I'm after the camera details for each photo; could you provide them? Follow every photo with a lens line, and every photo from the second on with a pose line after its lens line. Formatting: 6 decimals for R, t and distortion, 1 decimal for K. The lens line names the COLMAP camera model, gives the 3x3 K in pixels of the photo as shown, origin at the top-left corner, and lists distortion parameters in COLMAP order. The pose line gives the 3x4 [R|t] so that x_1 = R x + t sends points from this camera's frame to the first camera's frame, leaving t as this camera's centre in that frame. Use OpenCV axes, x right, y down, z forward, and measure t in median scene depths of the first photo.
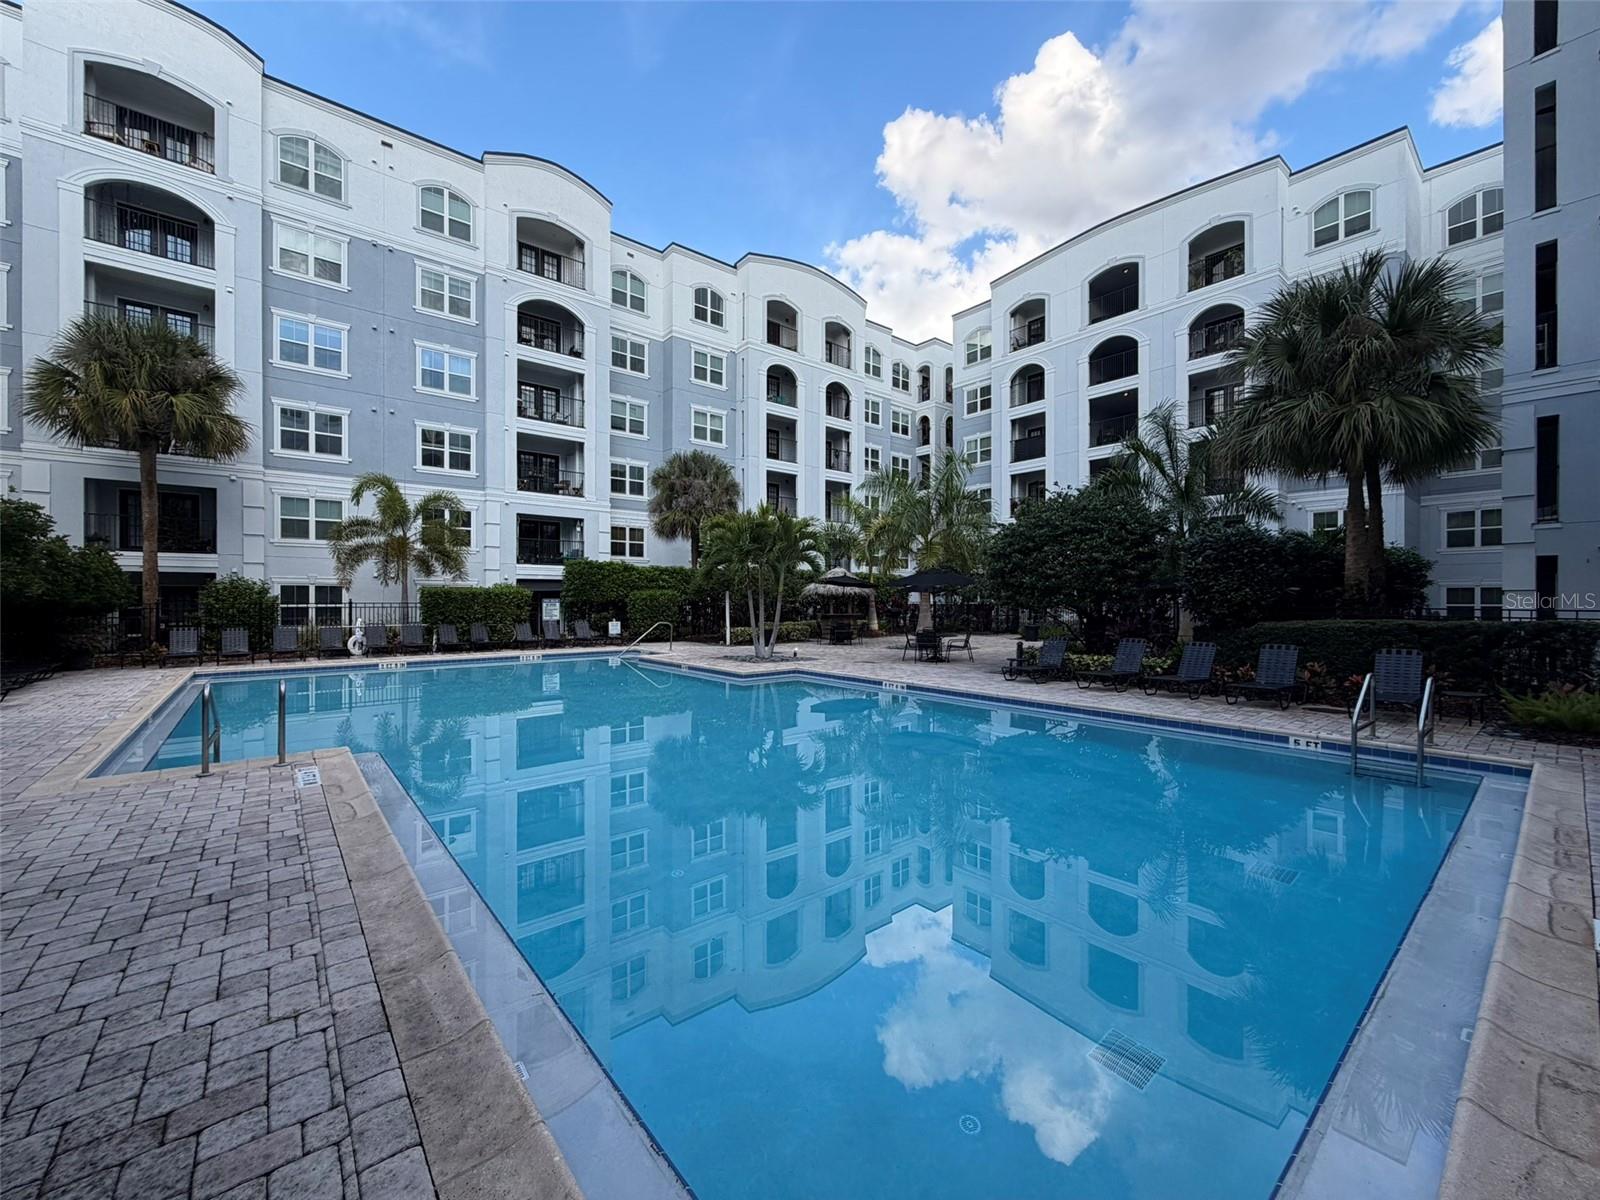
lens RADIAL K [[638.7, 0, 795.3], [0, 638.7, 600.6], [0, 0, 1]] dist [0.001624, 0.000429]
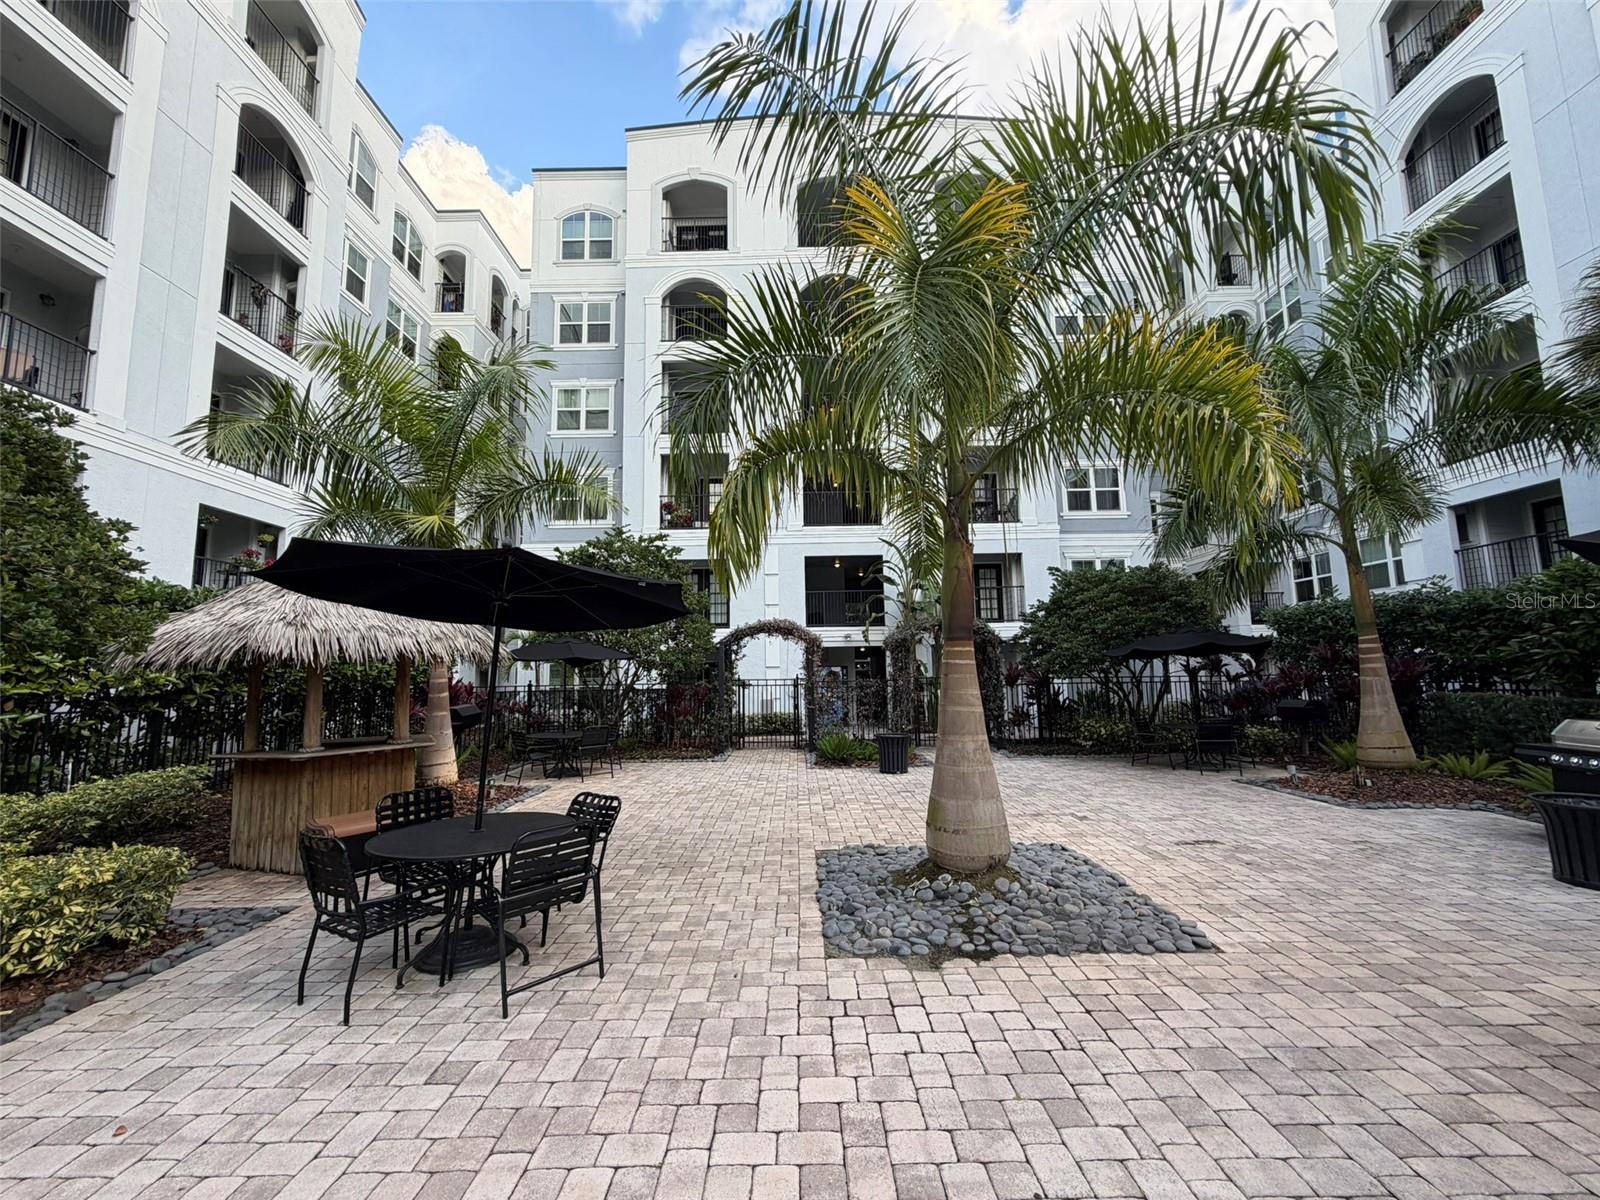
lens RADIAL K [[638.7, 0, 795.1], [0, 638.7, 600.3], [0, 0, 1]] dist [0.001624, 0.000429]
pose [[0.639737, 0.079855, 0.764434, -0.008149], [0.017186, 0.992853, -0.118099, -0.001519], [-0.768402, 0.088690, 0.633793, 0.698738]]
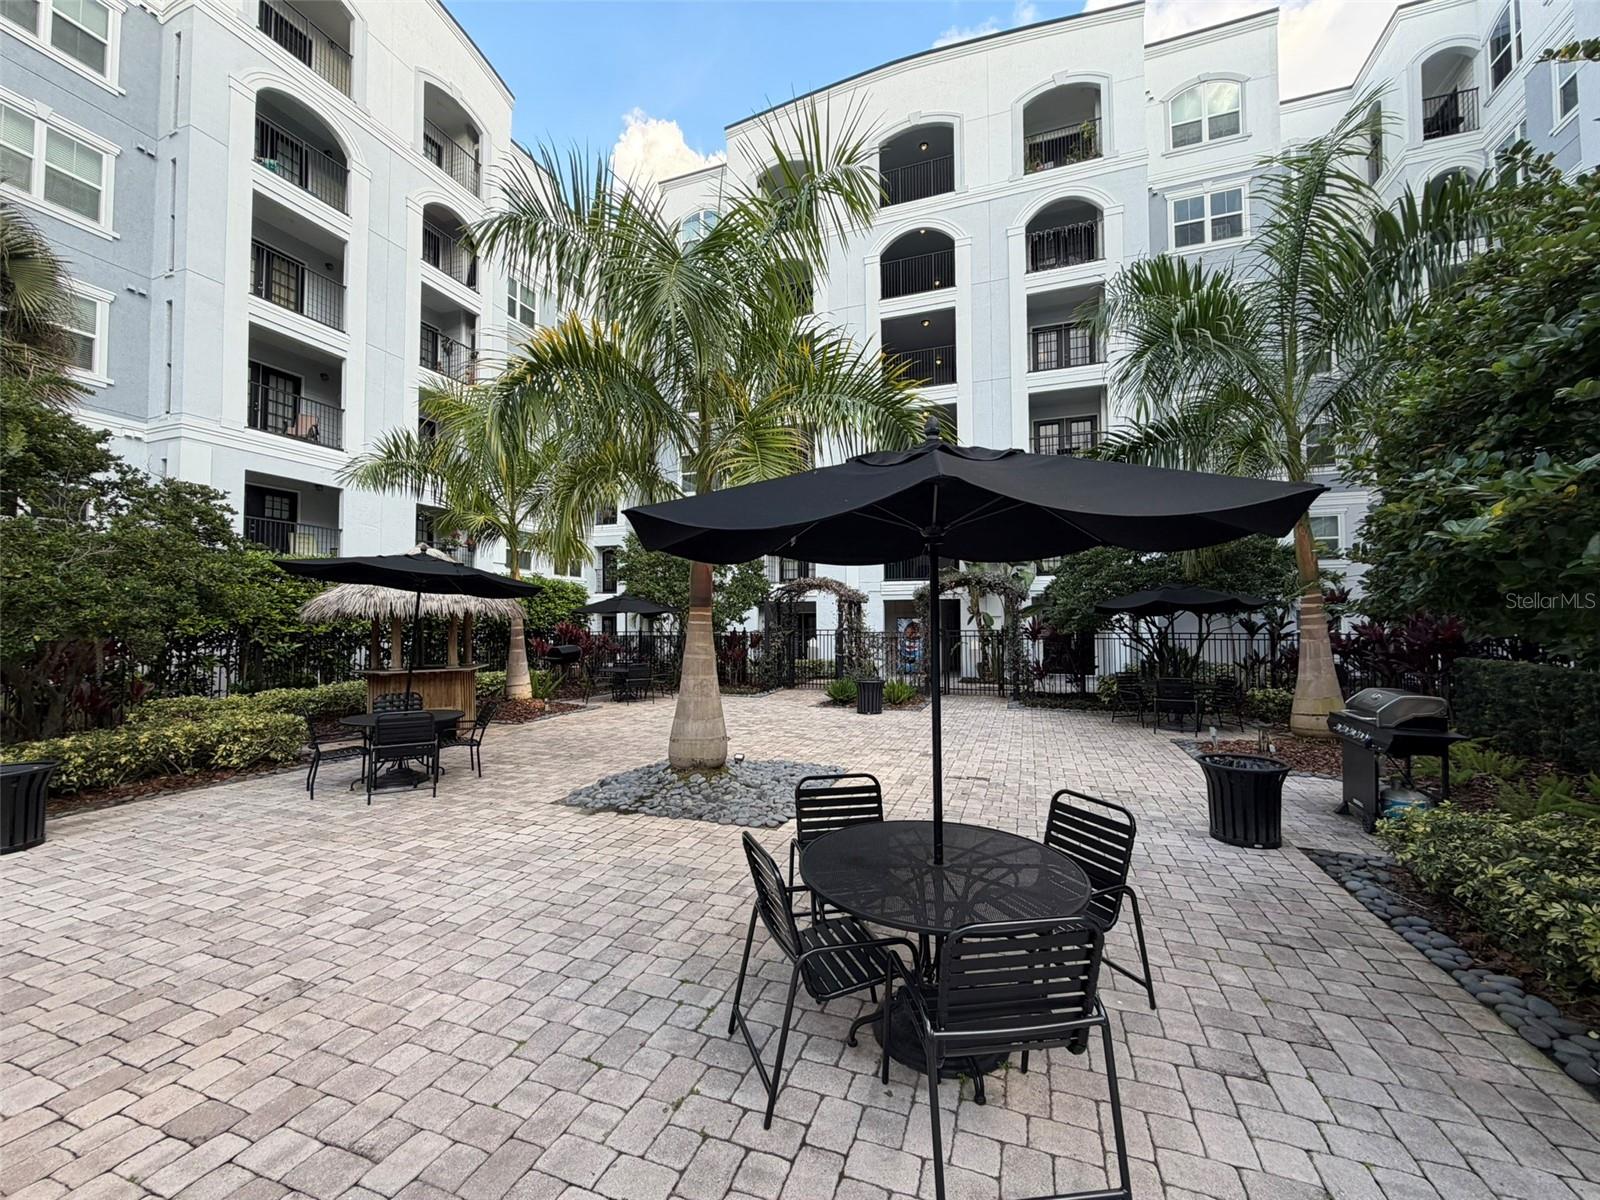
lens RADIAL K [[638.7, 0, 794.9], [0, 638.7, 599.3], [0, 0, 1]] dist [0.001624, 0.000429]
pose [[0.863353, 0.017546, 0.504295, 0.066456], [0.003209, 0.999184, -0.040258, -0.003779], [-0.504590, 0.036375, 0.862593, 0.549054]]
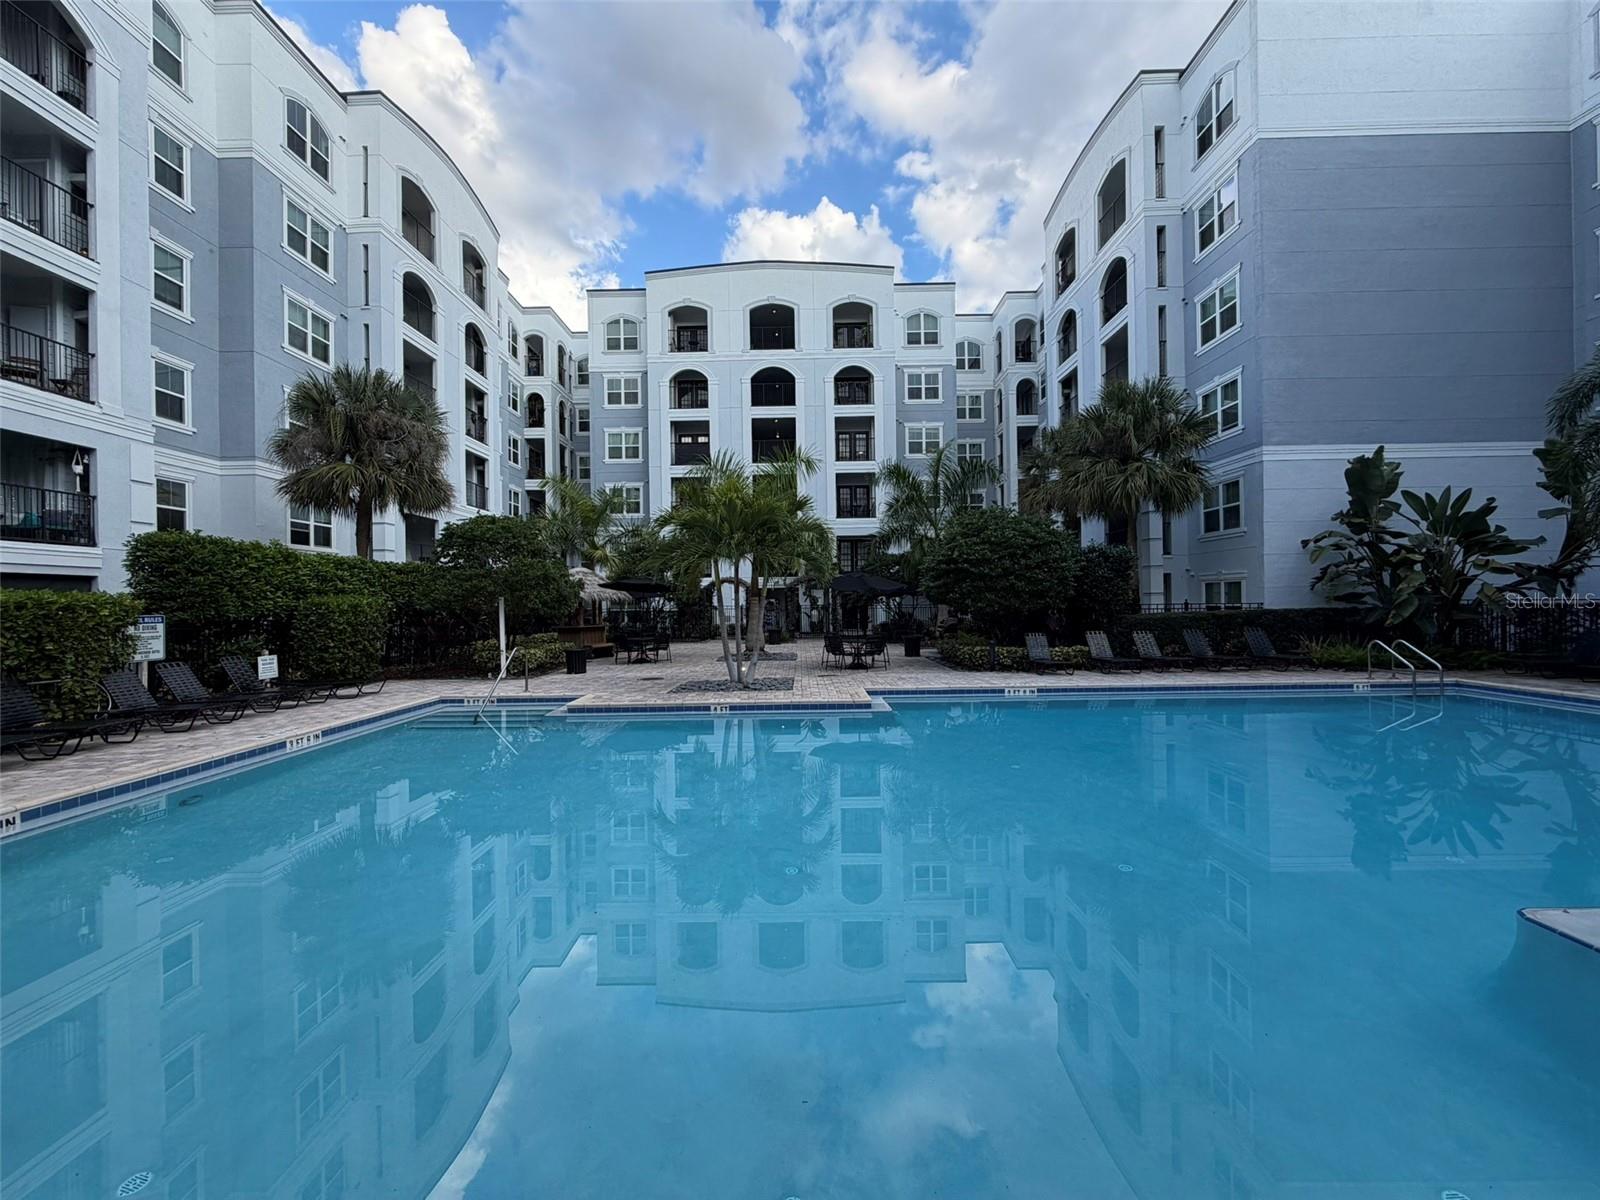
lens RADIAL K [[638.7, 0, 792.3], [0, 638.7, 601.9], [0, 0, 1]] dist [0.001624, 0.000429]
pose [[0.645558, -0.009925, 0.763647, -0.359577], [0.016392, 0.999865, -0.000862, -0.003528], [-0.763535, 0.013074, 0.645634, 0.285433]]
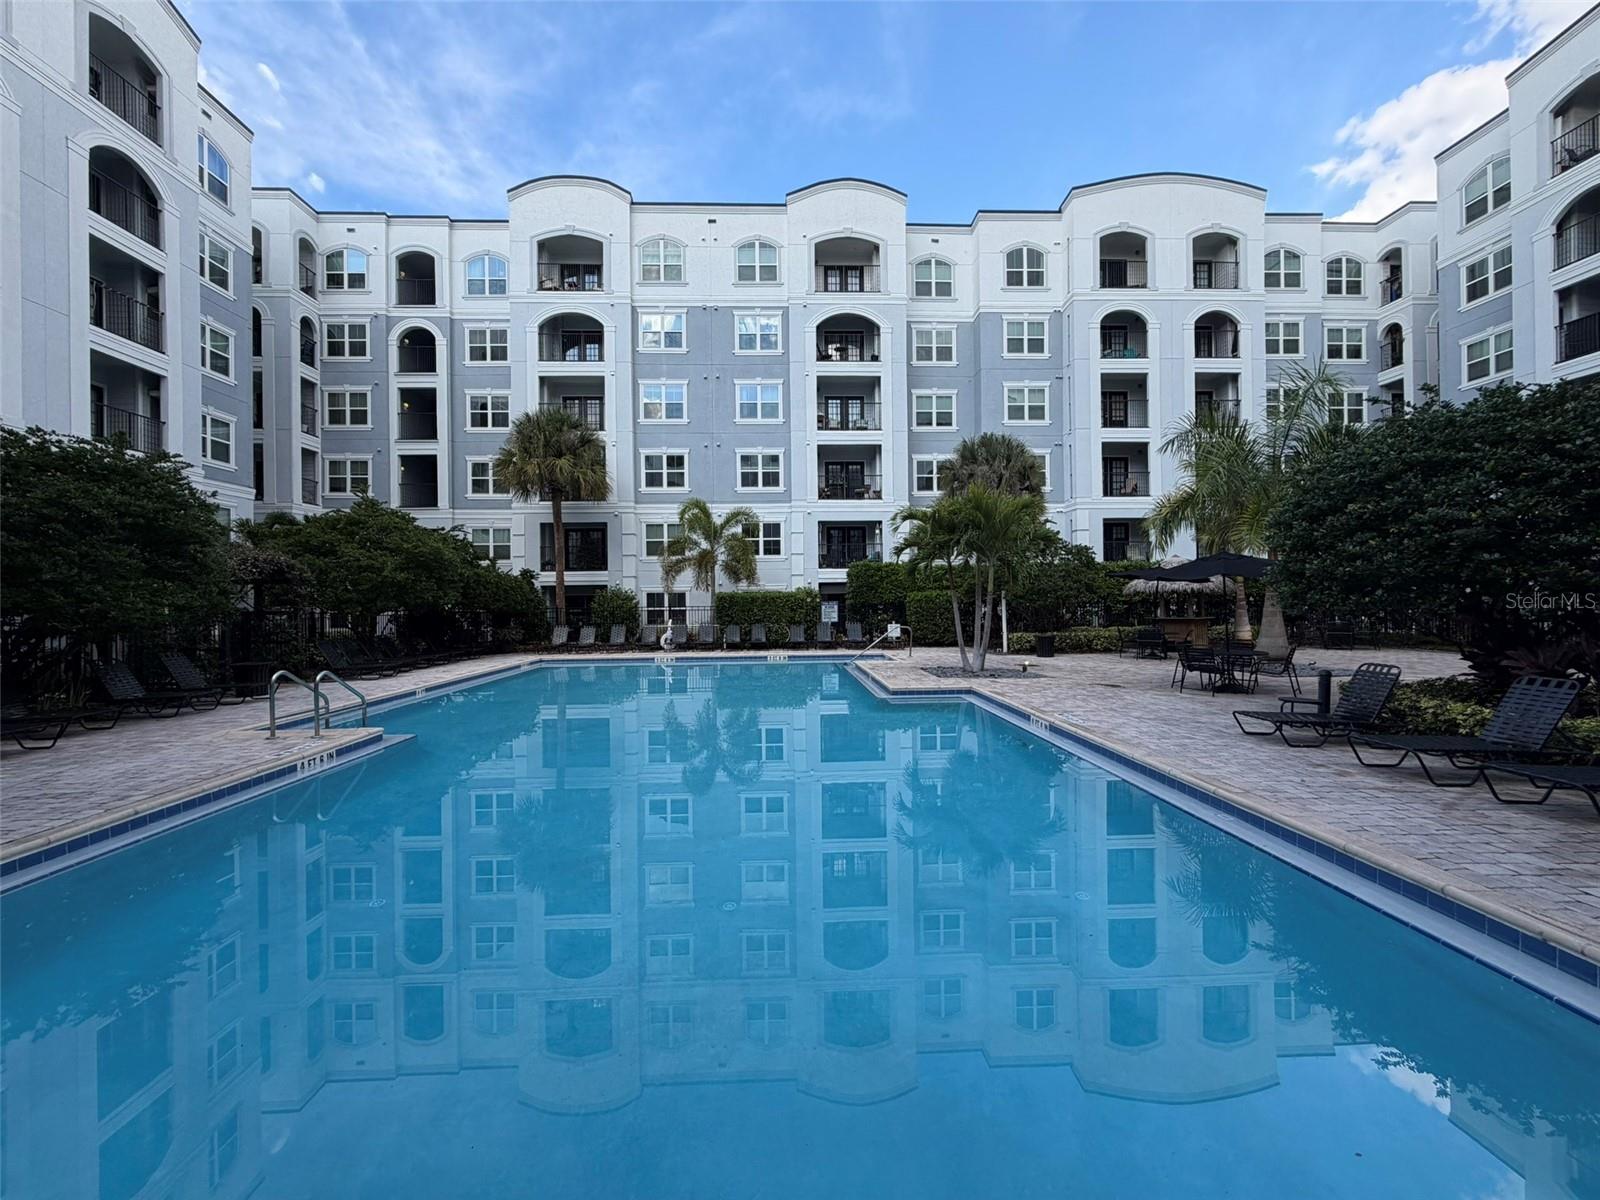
lens RADIAL K [[638.7, 0, 796.2], [0, 638.7, 600.5], [0, 0, 1]] dist [0.001624, 0.000429]
pose [[0.795248, -0.010117, -0.606200, 0.166050], [0.010325, 0.999942, -0.003144, -0.001131], [0.606196, -0.003759, 0.795306, 0.121370]]
